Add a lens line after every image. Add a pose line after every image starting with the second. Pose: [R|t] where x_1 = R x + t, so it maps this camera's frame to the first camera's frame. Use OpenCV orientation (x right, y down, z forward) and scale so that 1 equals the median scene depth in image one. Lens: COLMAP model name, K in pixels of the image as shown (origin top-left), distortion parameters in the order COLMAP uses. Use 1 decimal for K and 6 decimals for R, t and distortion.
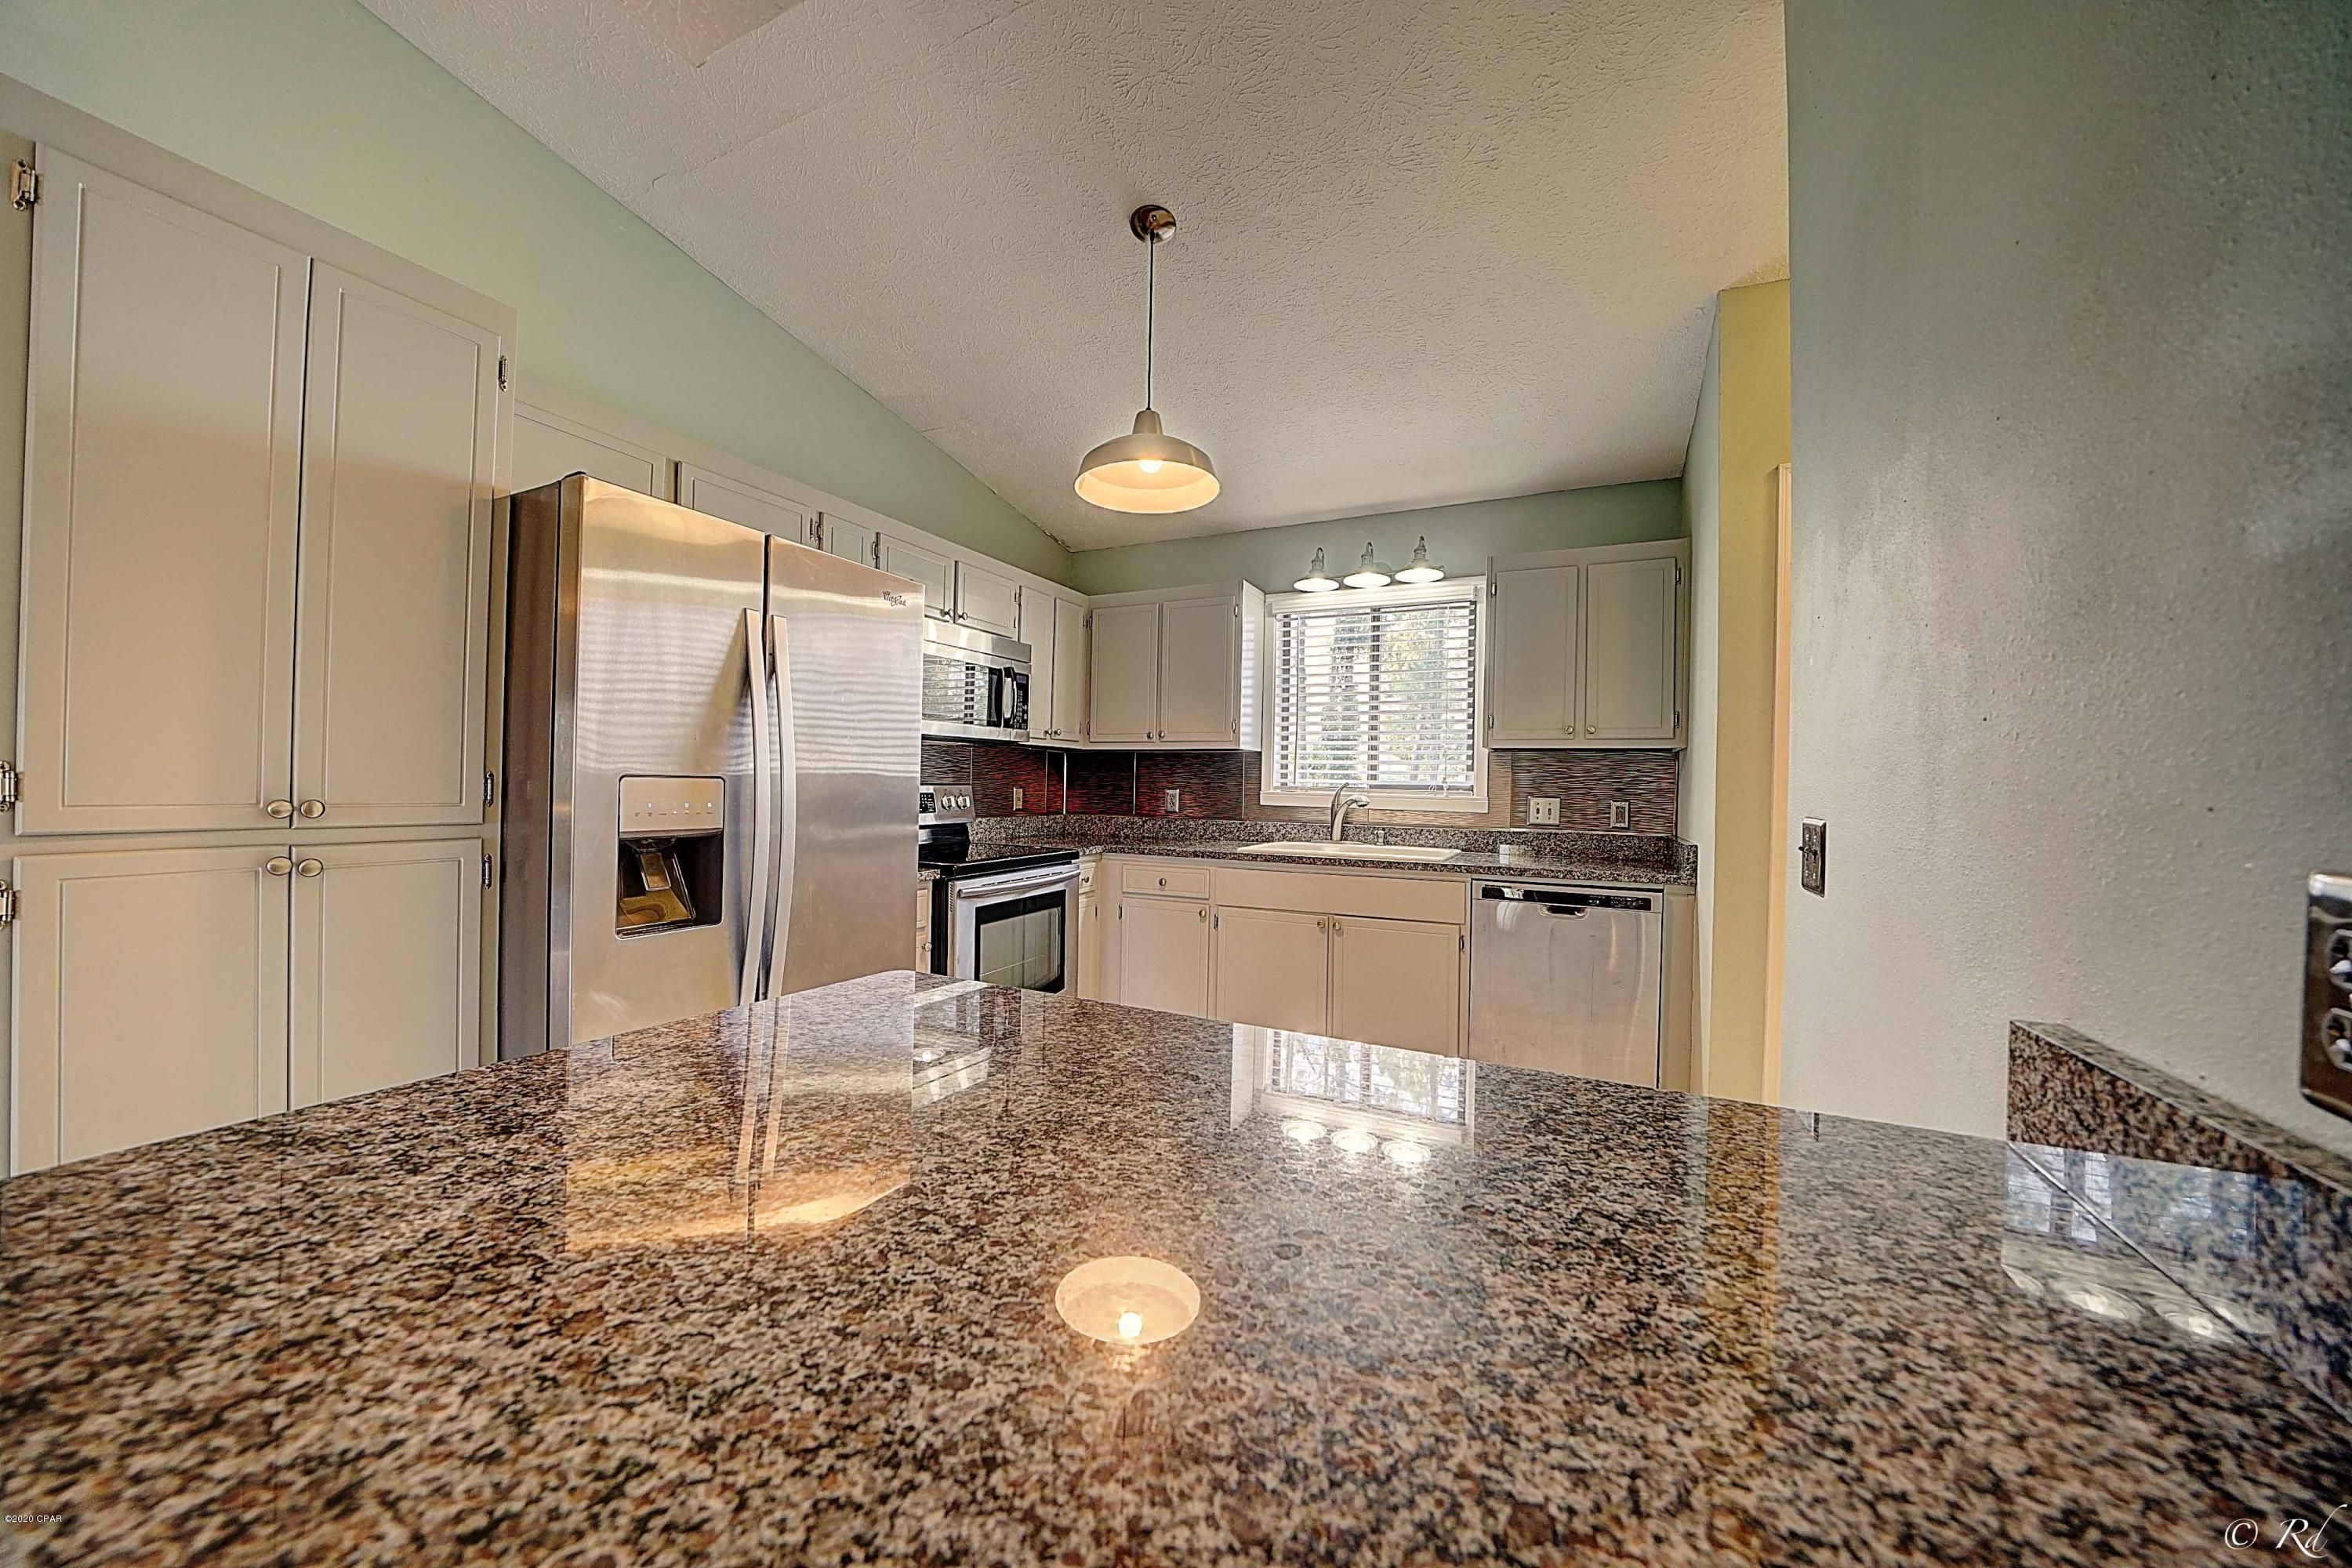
lens RADIAL K [[815.3, 0, 1176.2], [0, 815.3, 784.0], [0, 0, 1]] dist [-0.022892, 0.000459]
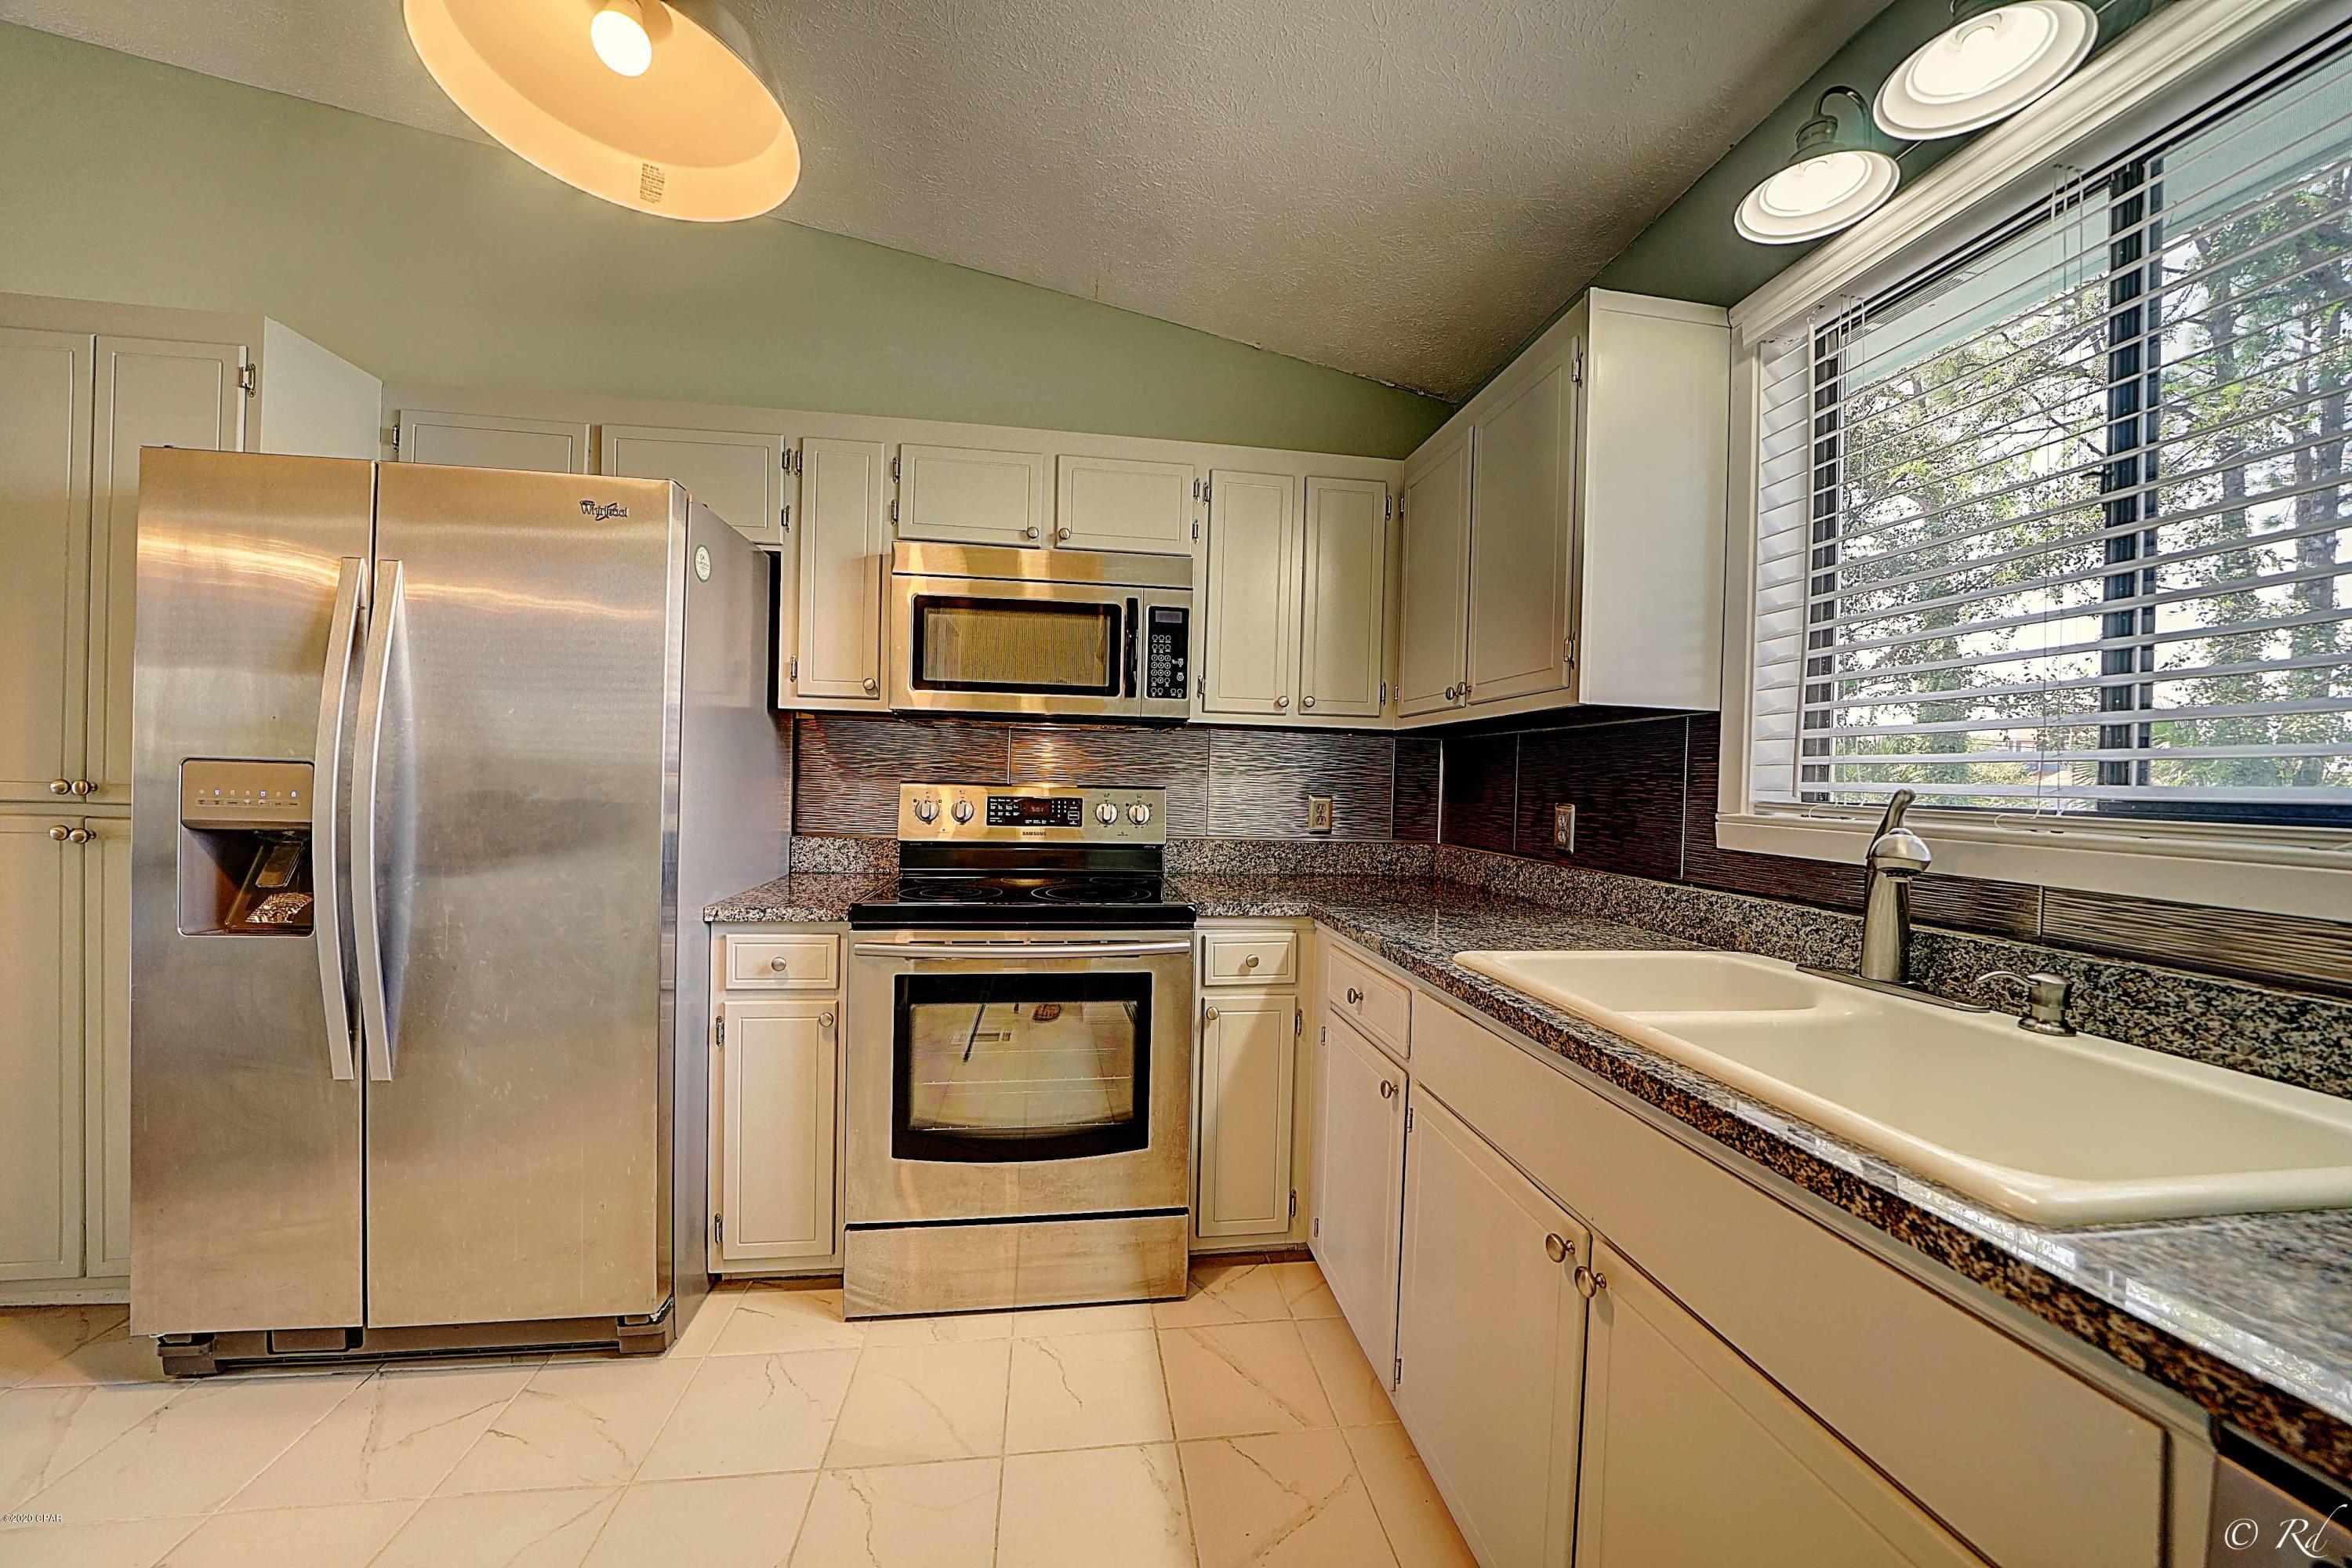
lens RADIAL K [[815.3, 0, 1179.4], [0, 815.3, 785.6], [0, 0, 1]] dist [-0.022892, 0.000459]
pose [[0.567854, 0.003171, -0.823123, 0.320166], [-0.016746, 0.999830, -0.007701, 0.003911], [0.822959, 0.018157, 0.567810, 0.653213]]
